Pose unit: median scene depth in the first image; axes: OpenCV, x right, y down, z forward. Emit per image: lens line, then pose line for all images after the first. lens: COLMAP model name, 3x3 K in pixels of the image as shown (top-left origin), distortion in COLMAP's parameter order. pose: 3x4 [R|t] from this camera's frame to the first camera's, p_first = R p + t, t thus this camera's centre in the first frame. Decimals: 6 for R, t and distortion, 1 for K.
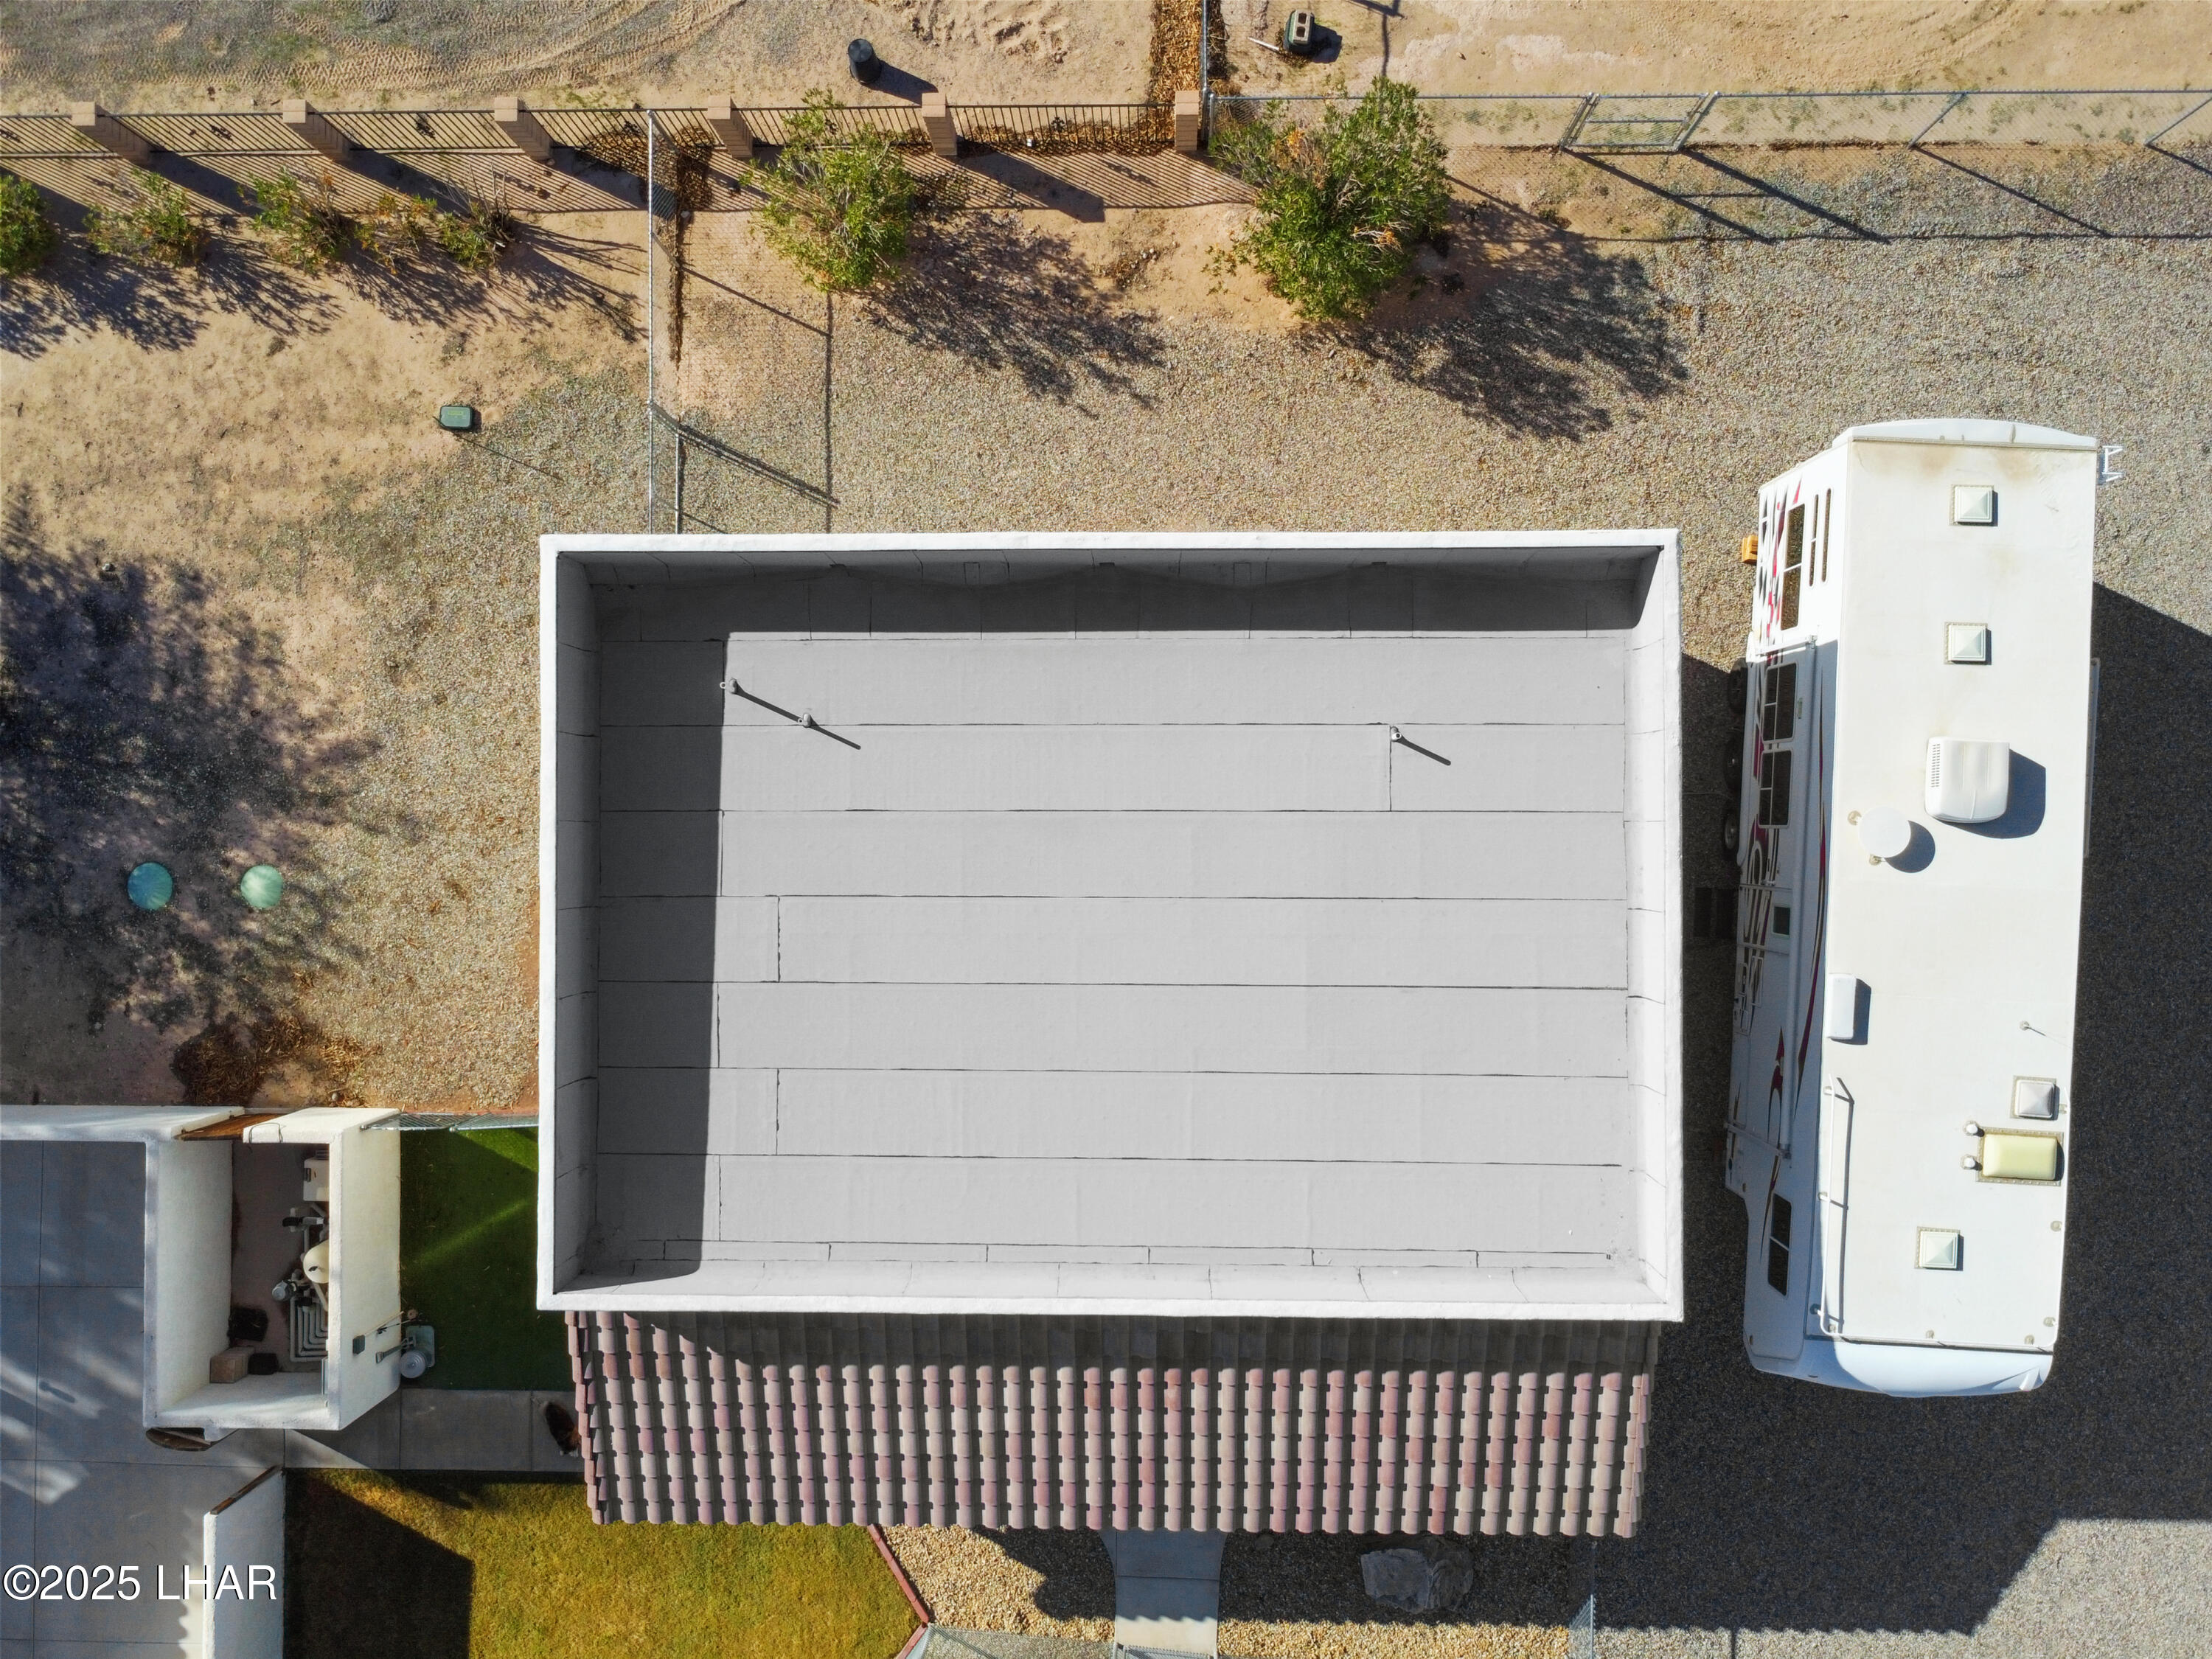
lens RADIAL K [[1665.4, 0, 1107.7], [0, 1665.4, 819.9], [0, 0, 1]] dist [-0.001479, 0.007700]
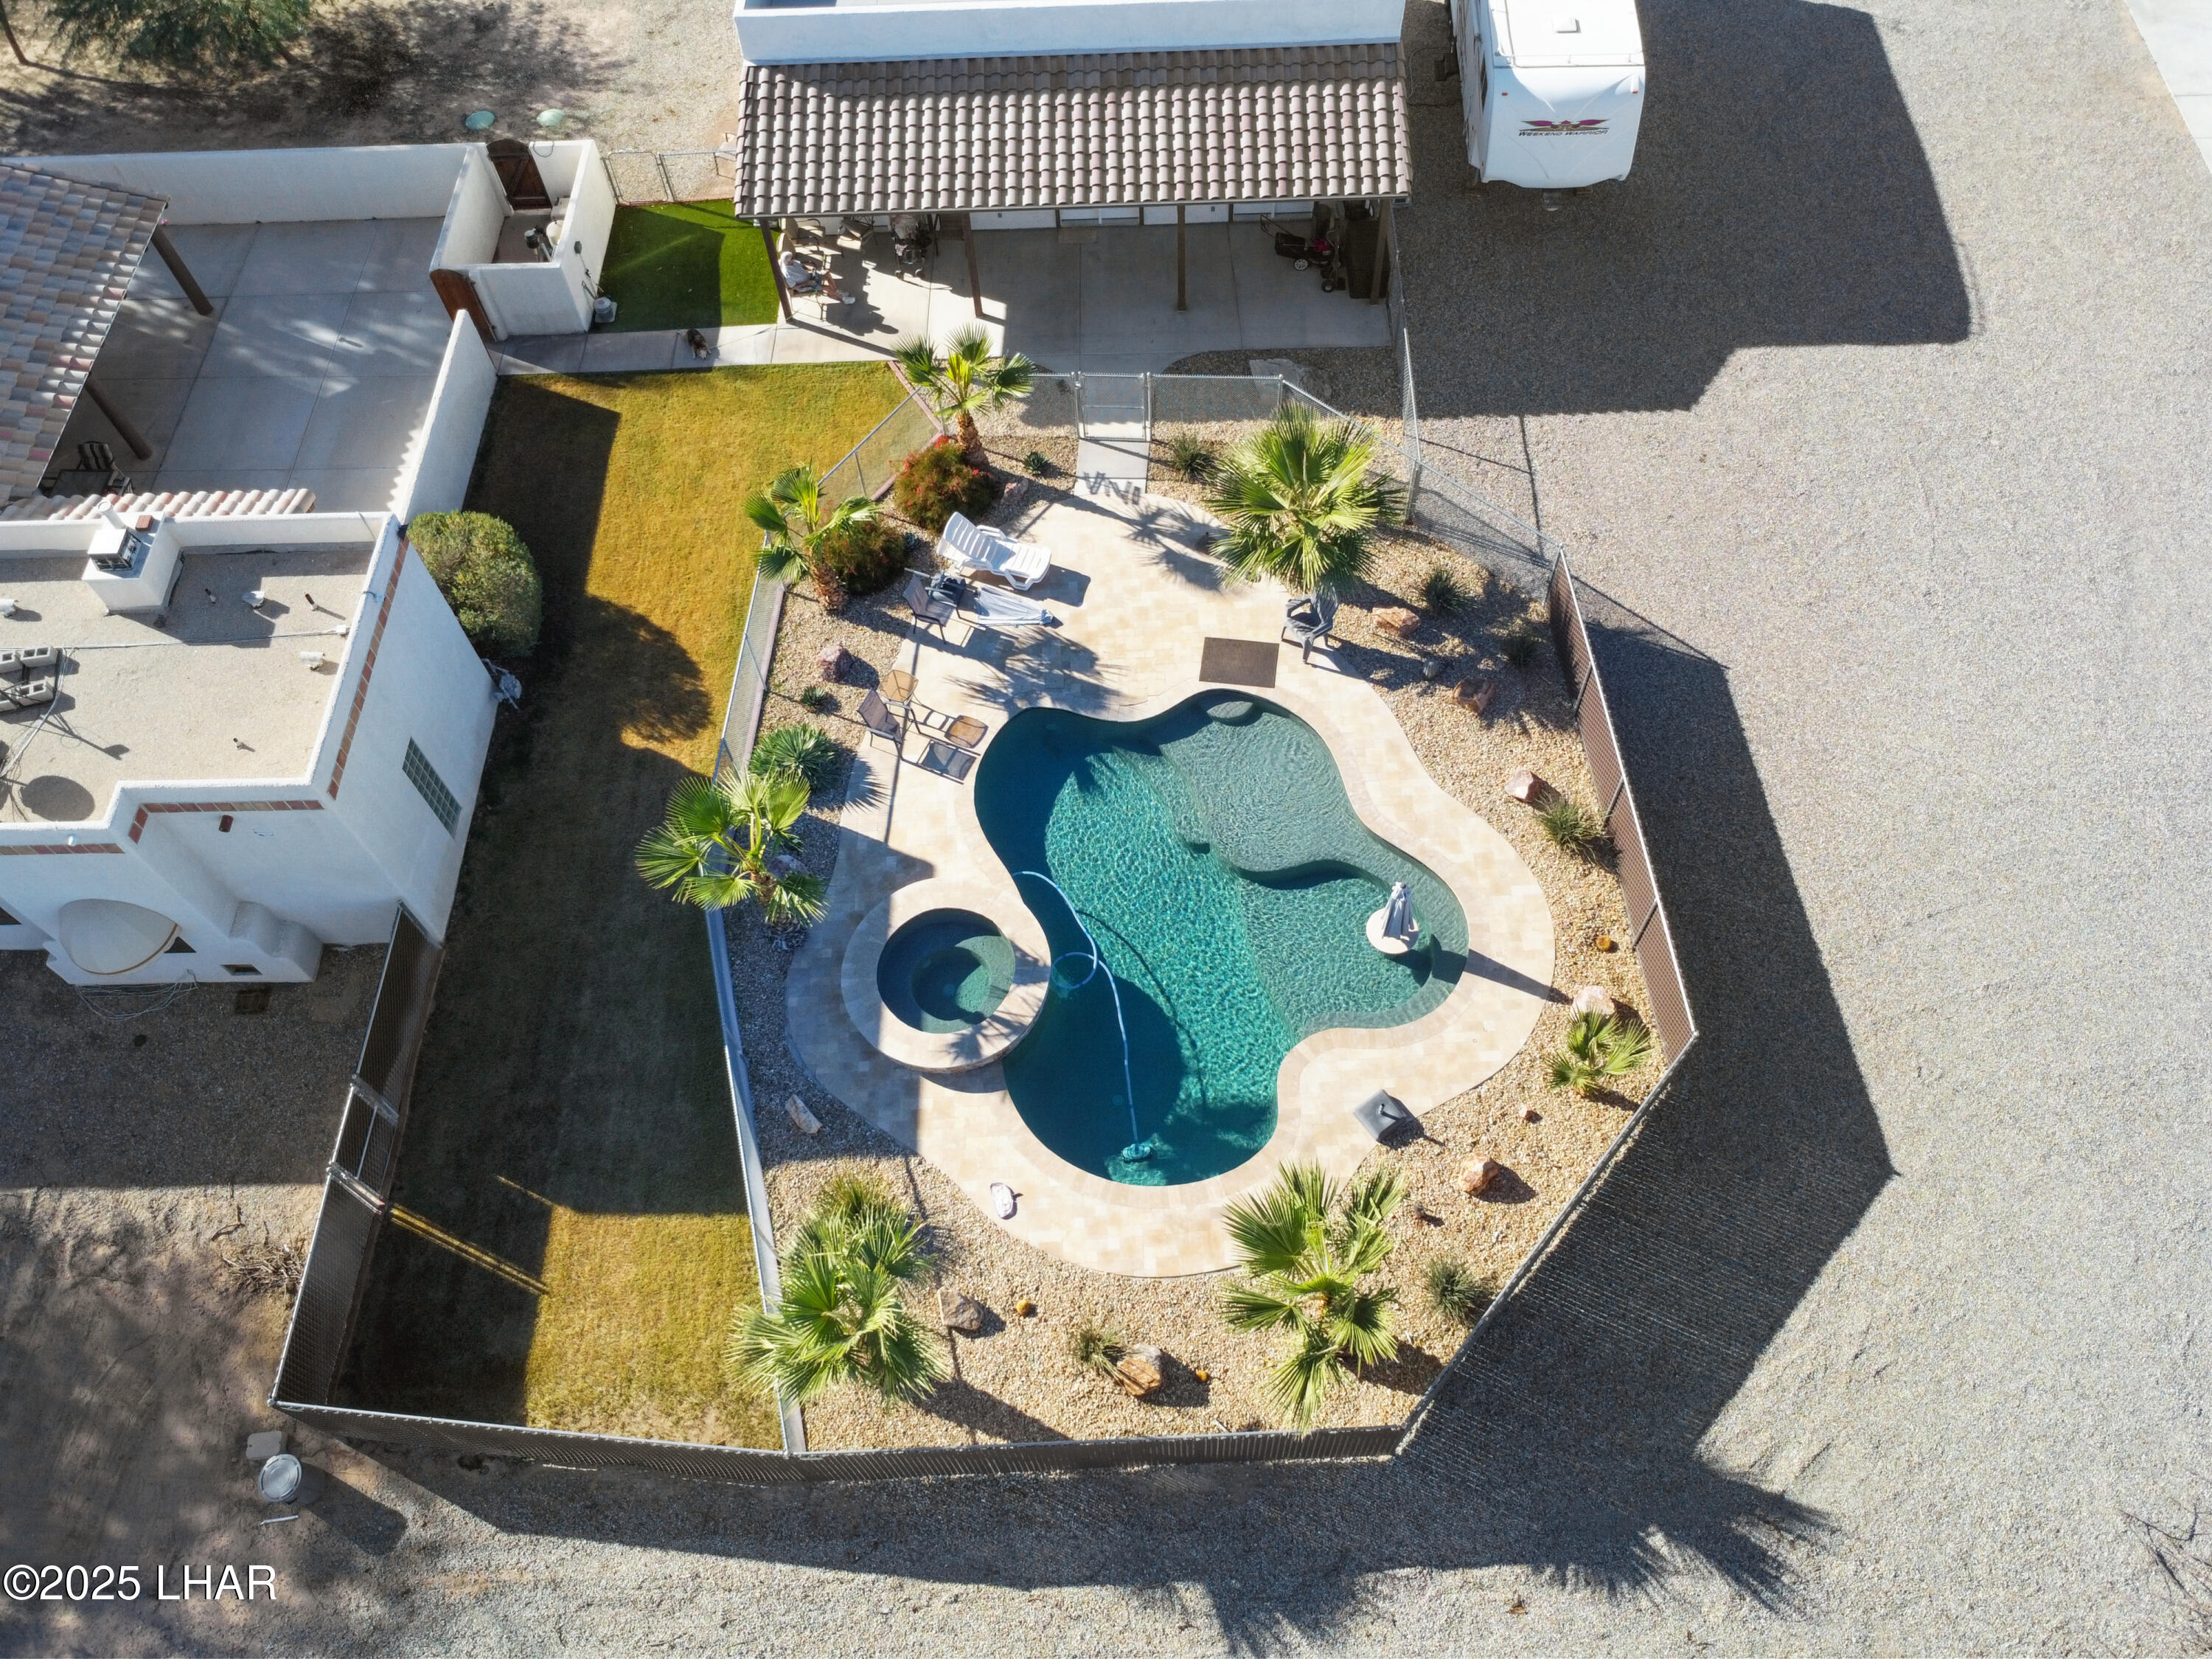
lens RADIAL K [[1665.4, 0, 1107.7], [0, 1665.4, 819.9], [0, 0, 1]] dist [-0.001479, 0.007700]
pose [[0.999973, -0.005466, -0.004984, 0.033449], [0.002133, 0.858219, -0.513278, 1.446074], [0.007083, 0.513254, 0.858208, -0.025634]]
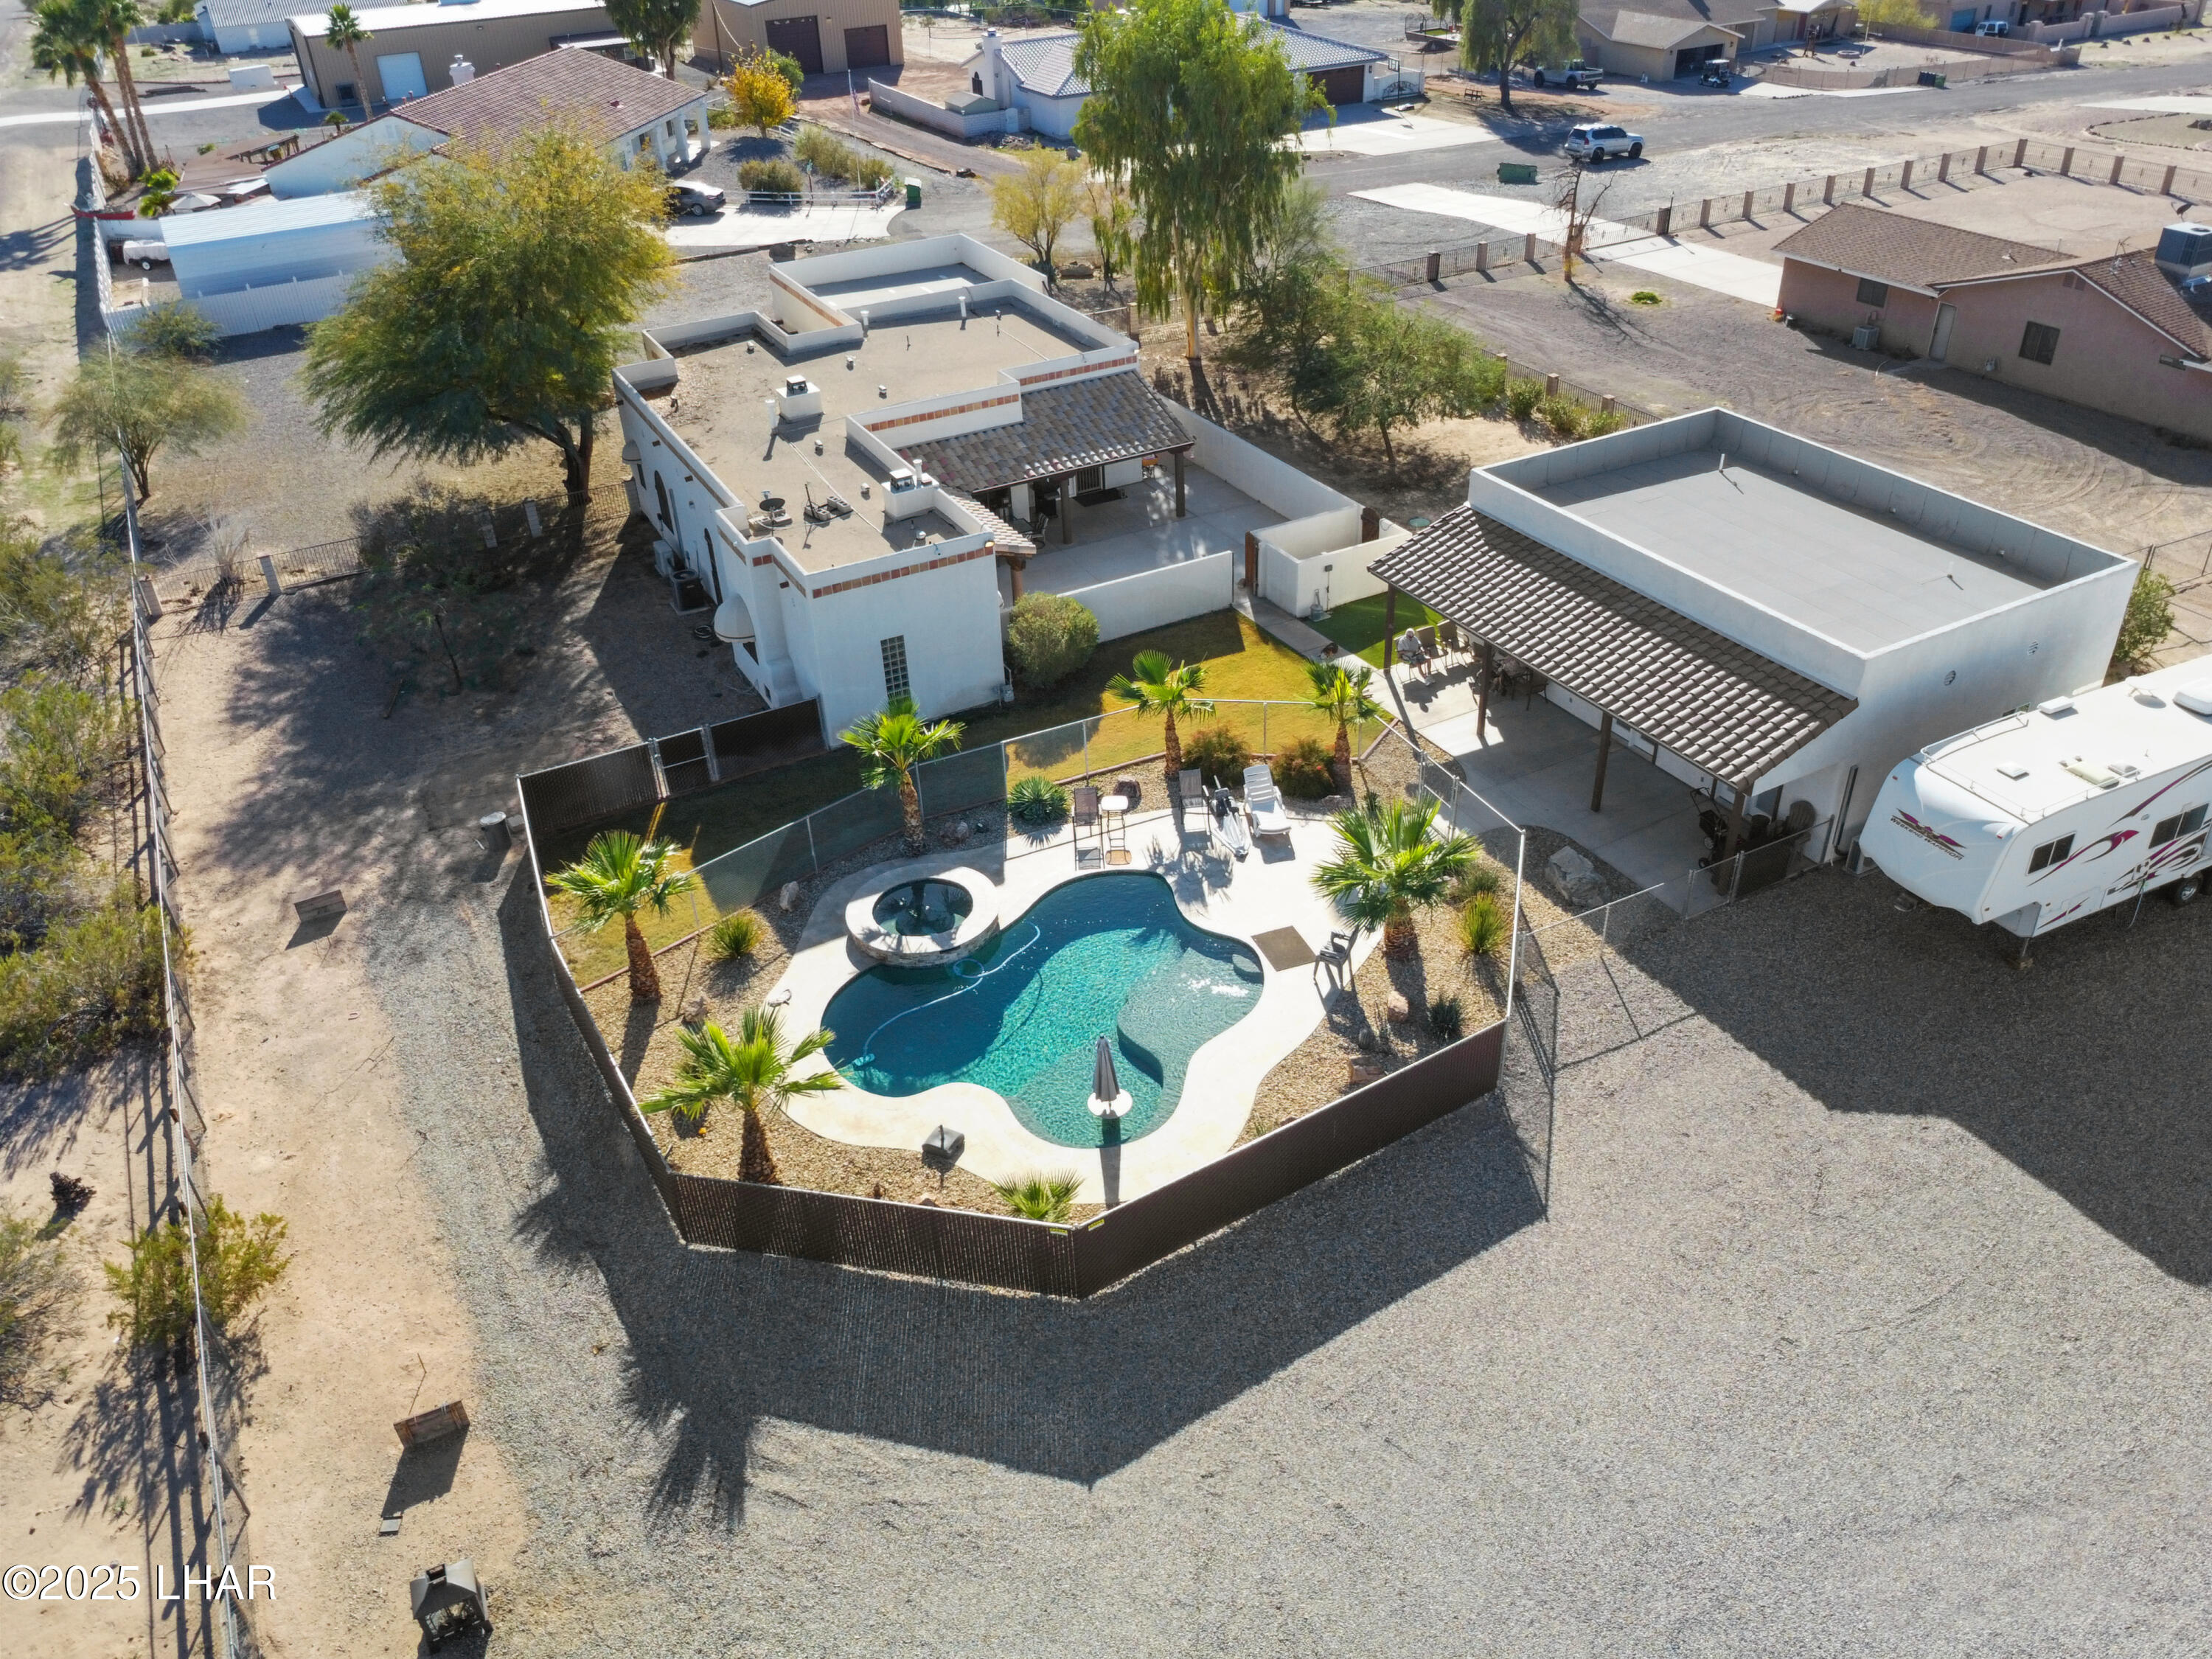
lens RADIAL K [[1665.4, 0, 1107.7], [0, 1665.4, 819.9], [0, 0, 1]] dist [-0.001479, 0.007700]
pose [[0.474558, 0.489182, -0.731775, 1.056982], [-0.879721, 0.291677, -0.375519, 1.364327], [0.029745, 0.821964, 0.568762, 0.047719]]
